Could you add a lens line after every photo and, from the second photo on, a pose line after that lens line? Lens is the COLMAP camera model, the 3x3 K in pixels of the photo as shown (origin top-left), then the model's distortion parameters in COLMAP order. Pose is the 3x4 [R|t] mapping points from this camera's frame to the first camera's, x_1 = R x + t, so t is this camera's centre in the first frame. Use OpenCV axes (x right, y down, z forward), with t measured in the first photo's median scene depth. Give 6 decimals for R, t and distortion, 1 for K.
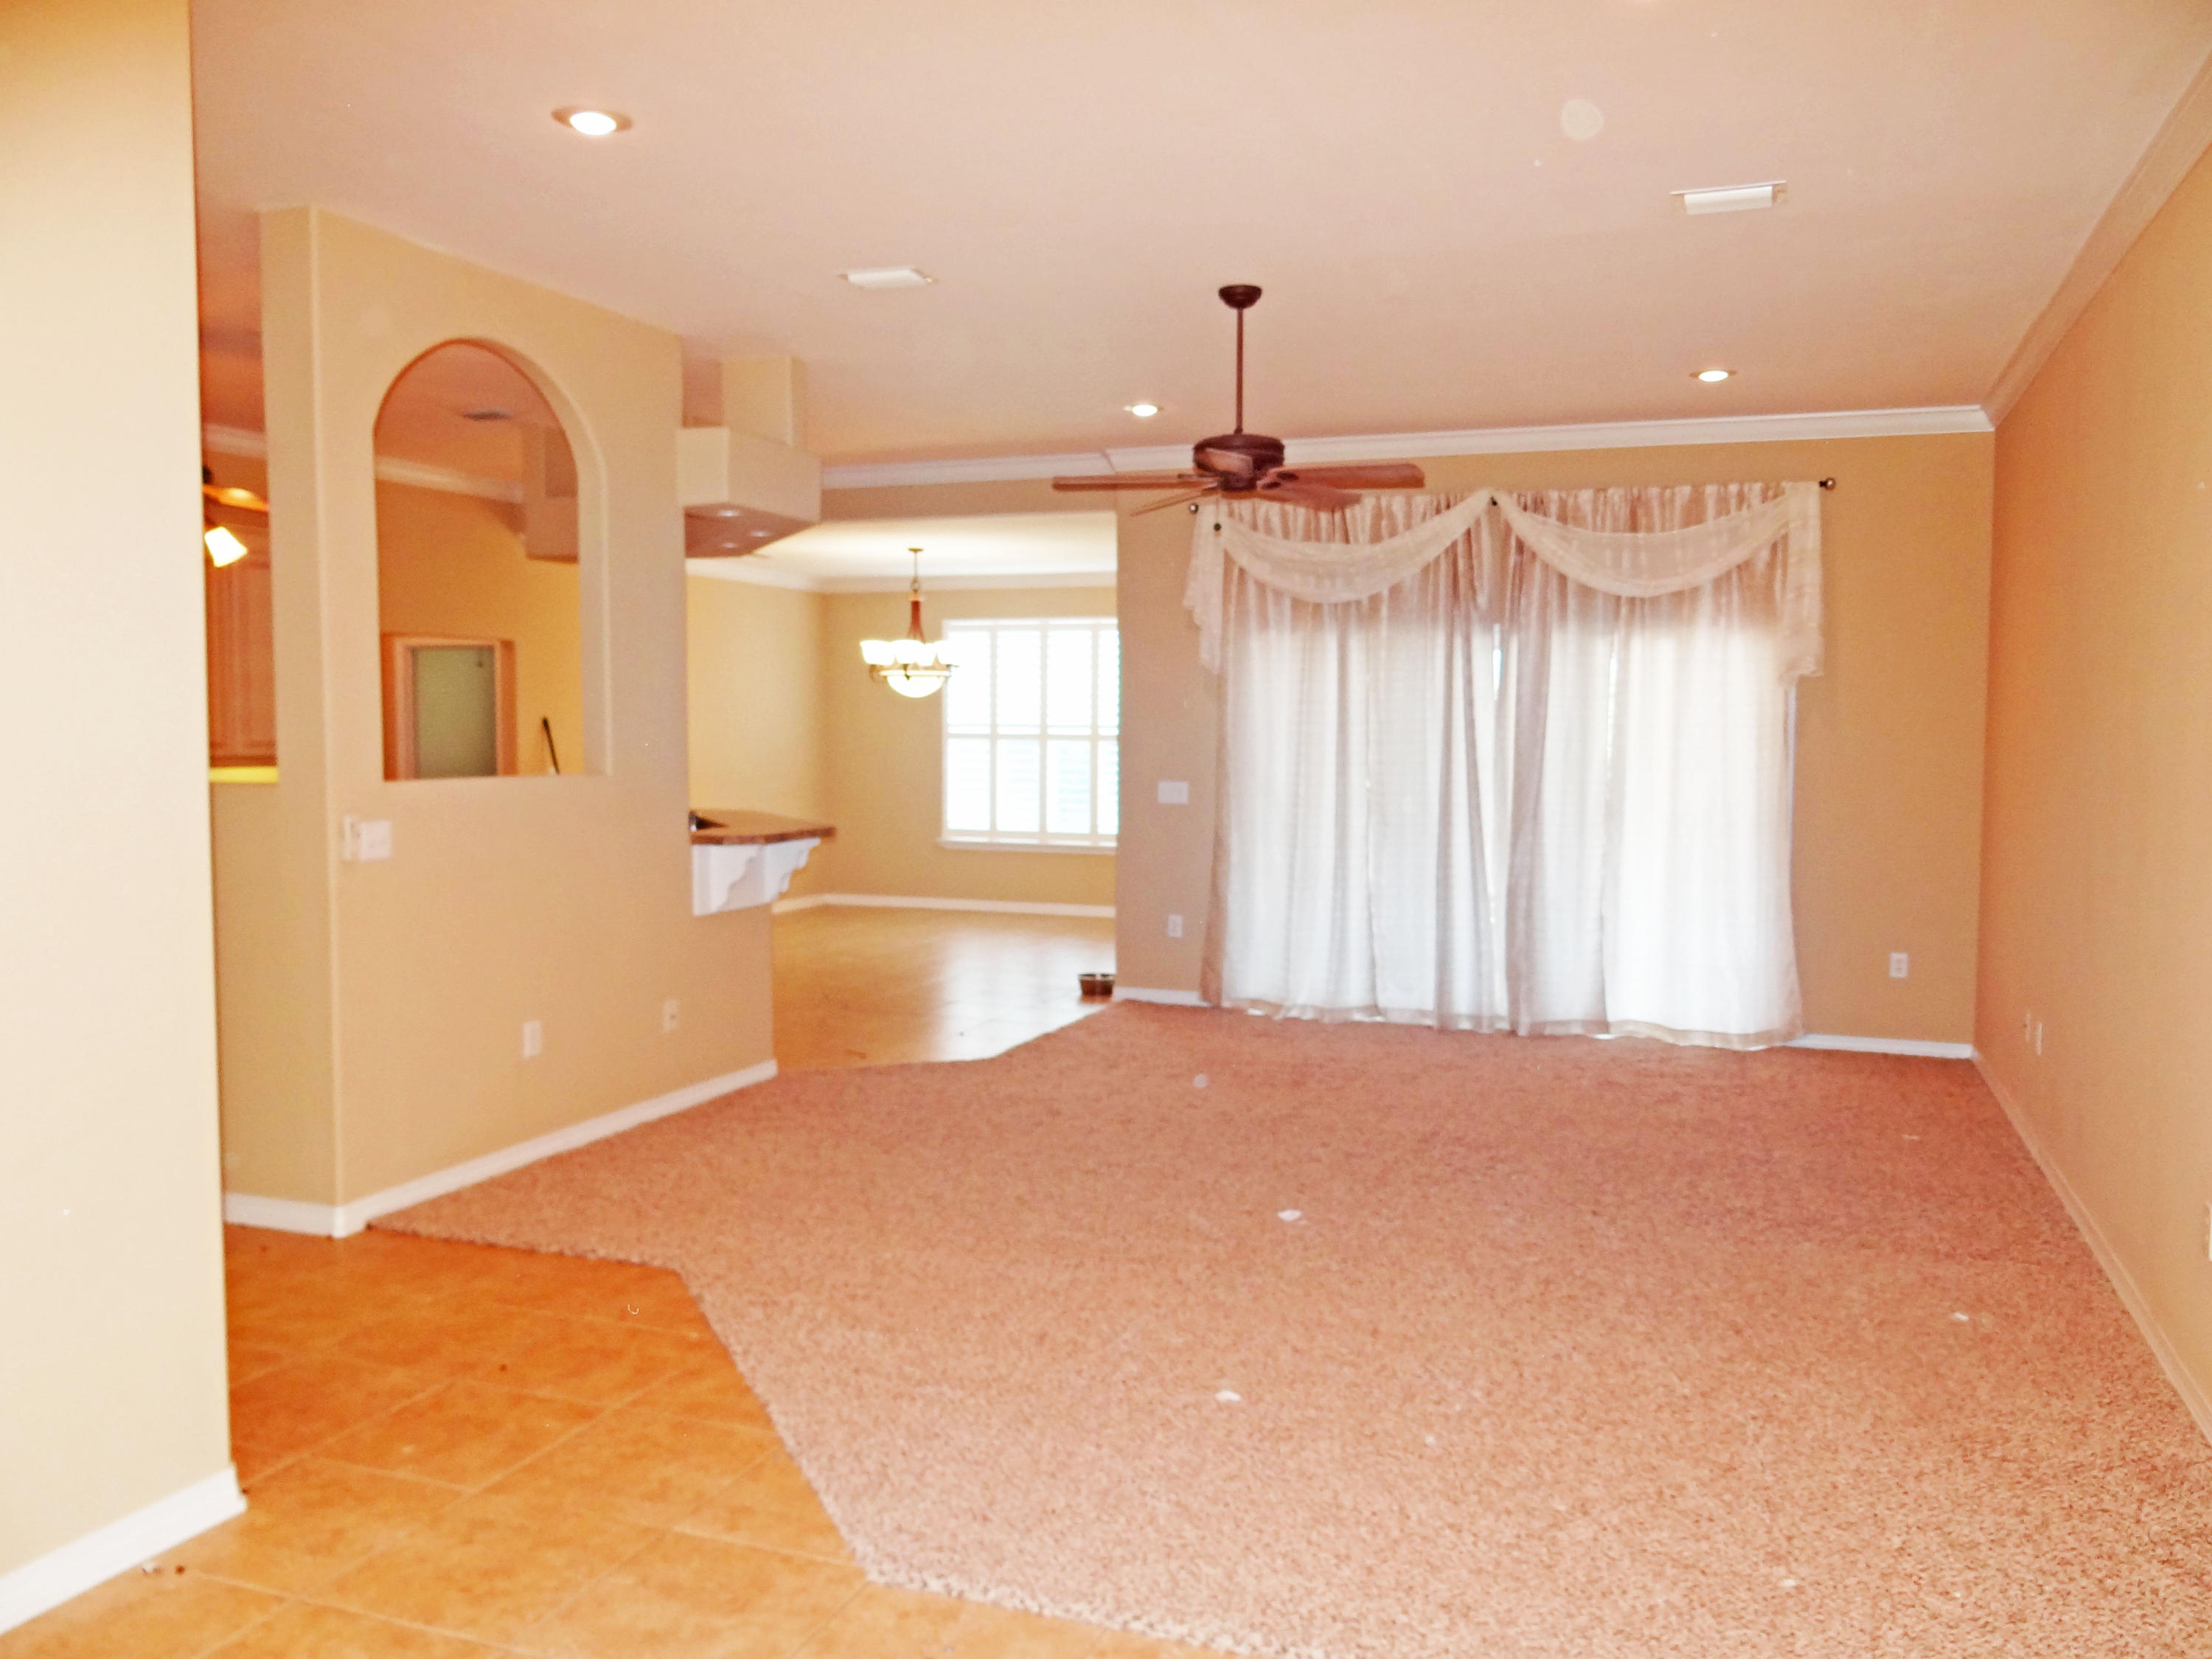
lens RADIAL K [[1750.4, 0, 1102.0], [0, 1750.4, 832.7], [0, 0, 1]] dist [0.004748, -0.012466]
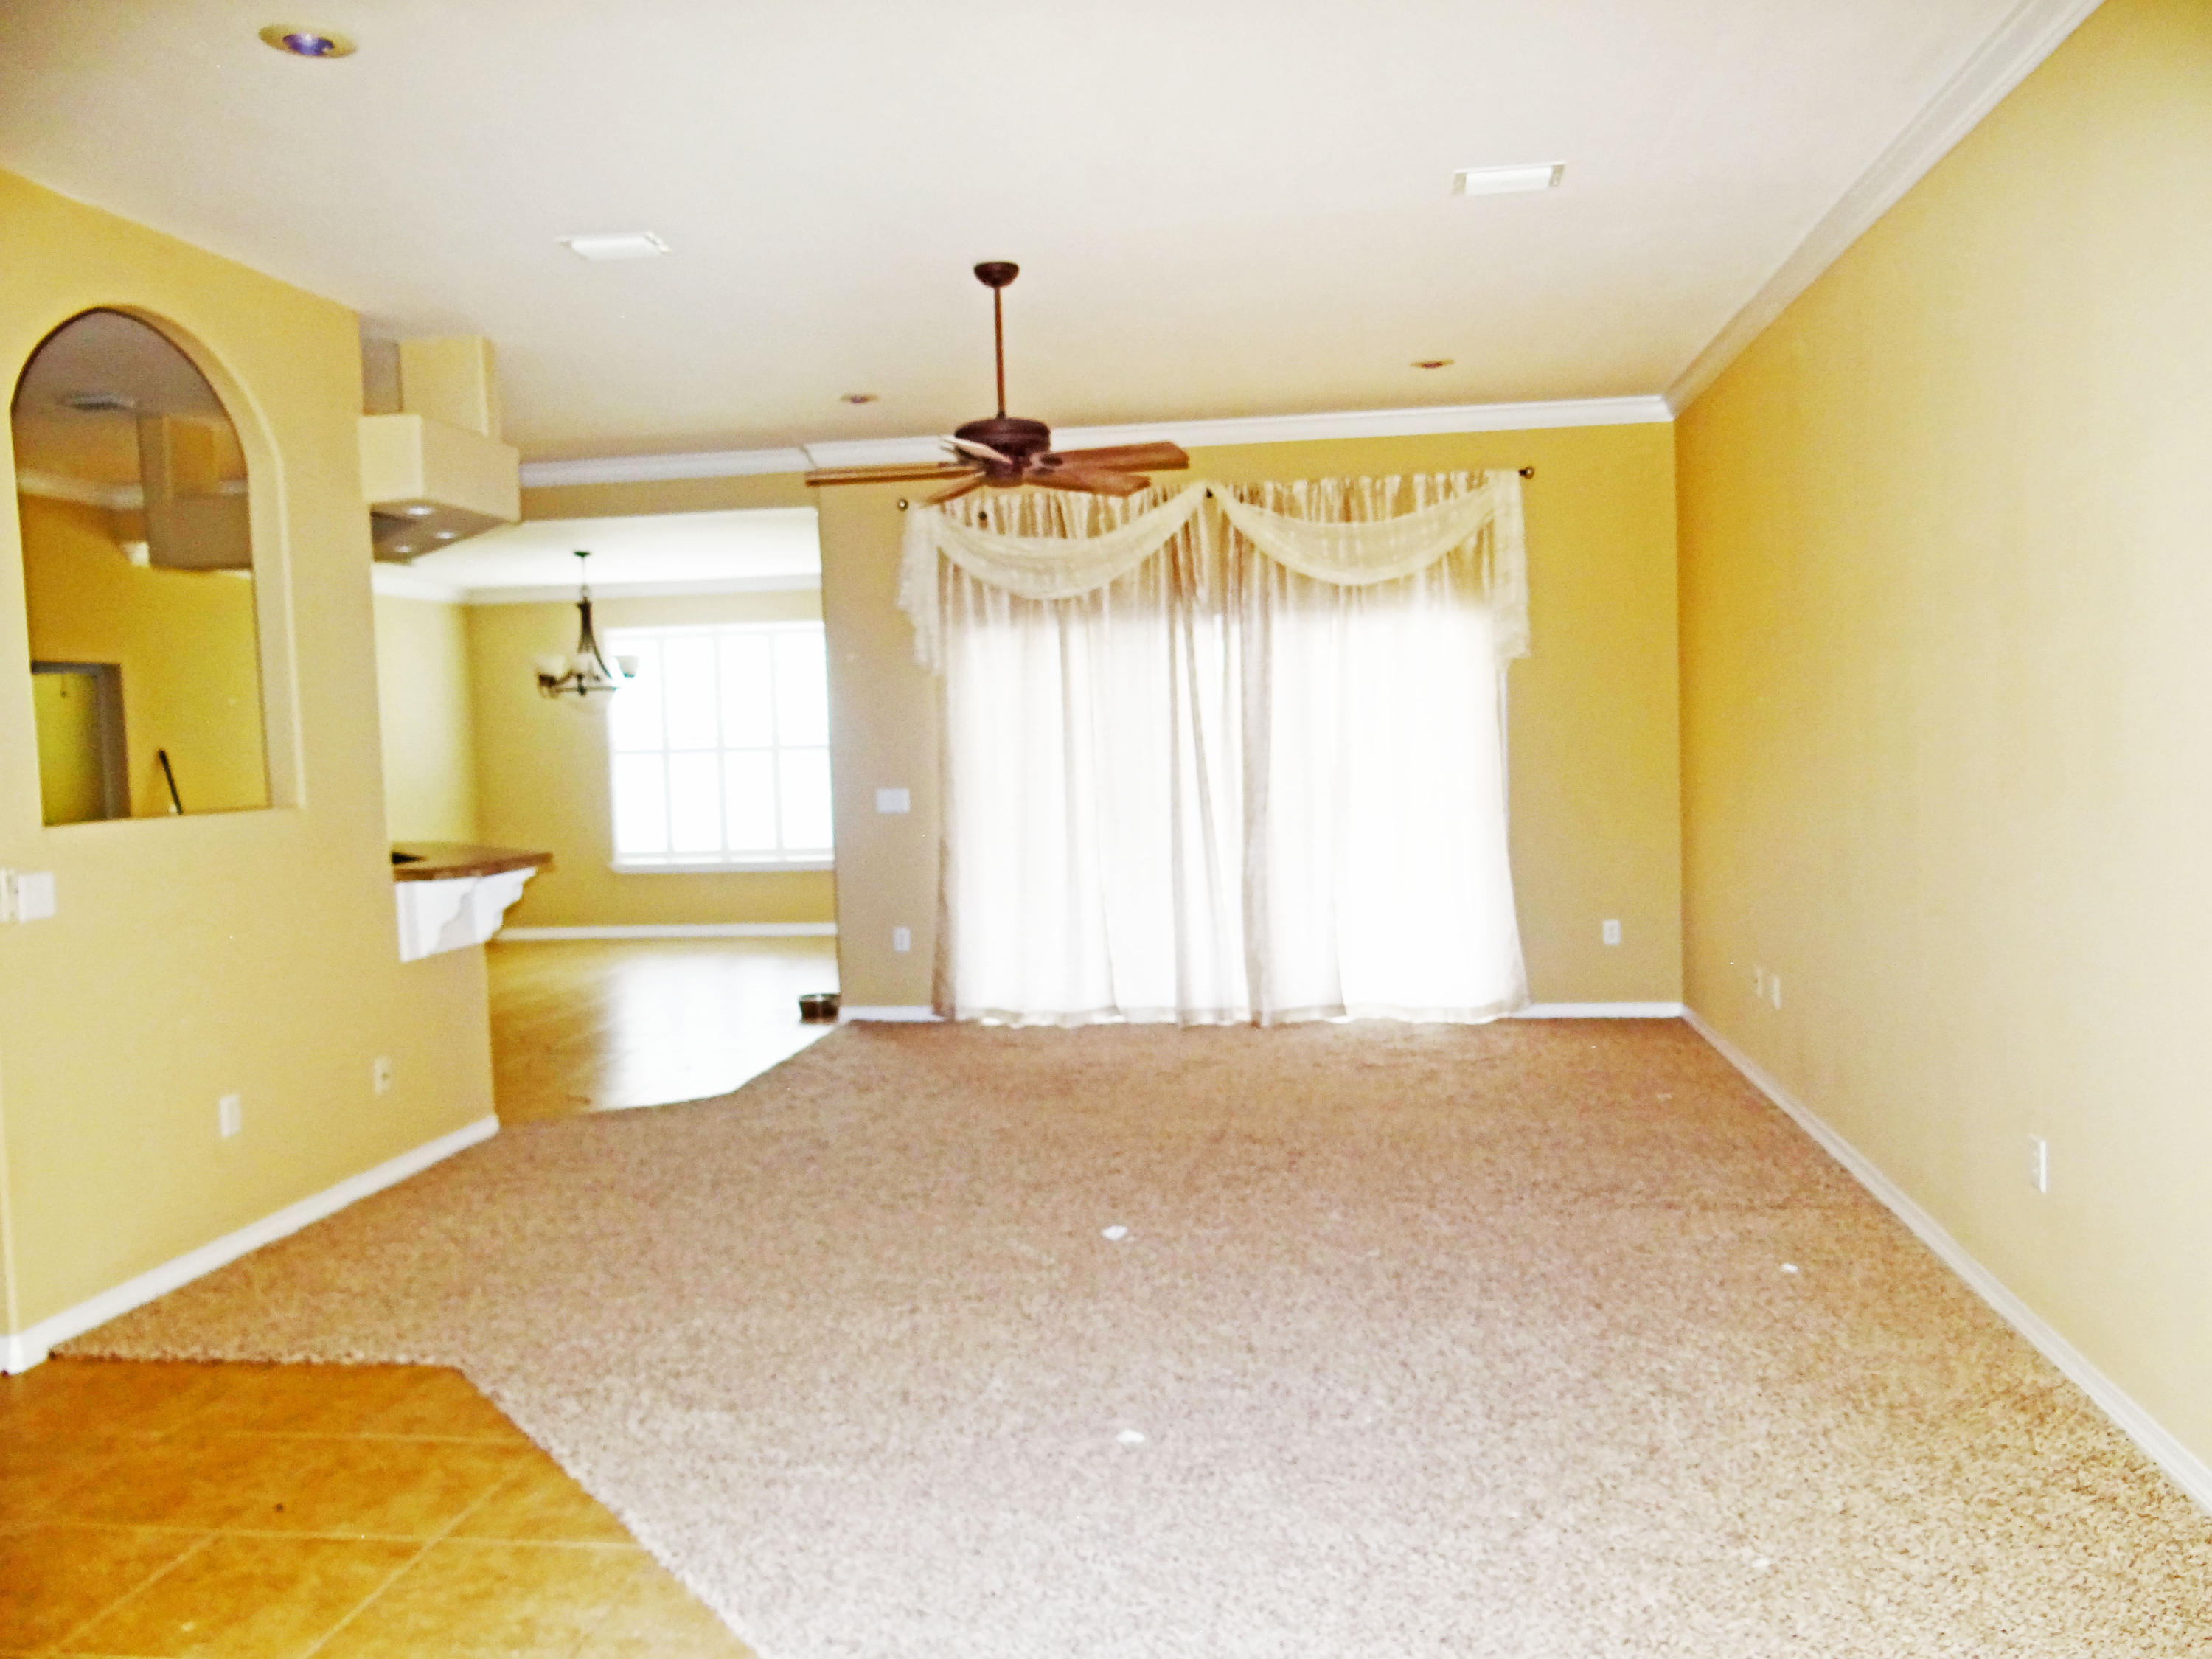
lens RADIAL K [[1750.4, 0, 1108.0], [0, 1750.4, 827.5], [0, 0, 1]] dist [0.004748, -0.012466]
pose [[0.975594, -0.050645, 0.213662, -0.084394], [0.052174, 0.998637, -0.001516, -0.000879], [-0.213294, 0.012627, 0.976906, 0.061102]]
